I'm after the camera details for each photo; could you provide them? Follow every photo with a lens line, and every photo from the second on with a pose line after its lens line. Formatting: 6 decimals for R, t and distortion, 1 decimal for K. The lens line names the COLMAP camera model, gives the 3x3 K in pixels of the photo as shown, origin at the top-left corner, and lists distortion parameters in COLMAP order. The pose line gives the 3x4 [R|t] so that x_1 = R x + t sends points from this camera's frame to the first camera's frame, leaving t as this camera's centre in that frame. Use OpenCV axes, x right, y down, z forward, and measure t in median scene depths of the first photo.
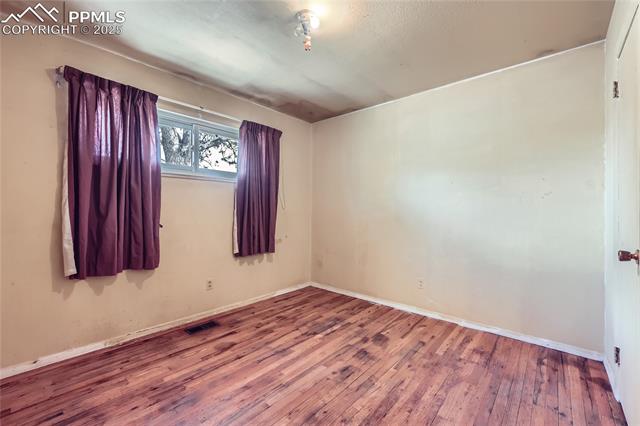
lens RADIAL K [[267.5, 0, 319.9], [0, 267.5, 211.6], [0, 0, 1]] dist [-0.000204, -0.001144]
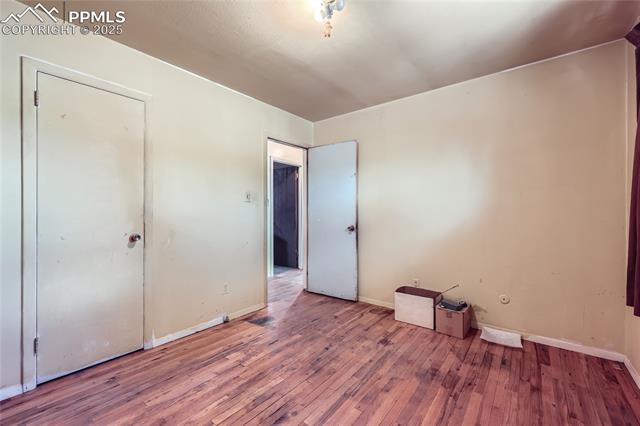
lens RADIAL K [[267.5, 0, 320.6], [0, 267.5, 212.2], [0, 0, 1]] dist [-0.000204, -0.001144]
pose [[-0.998355, -0.004423, -0.057157, 0.026980], [-0.004727, 0.999975, 0.005182, -0.010228], [0.057133, 0.005444, -0.998352, 1.989081]]
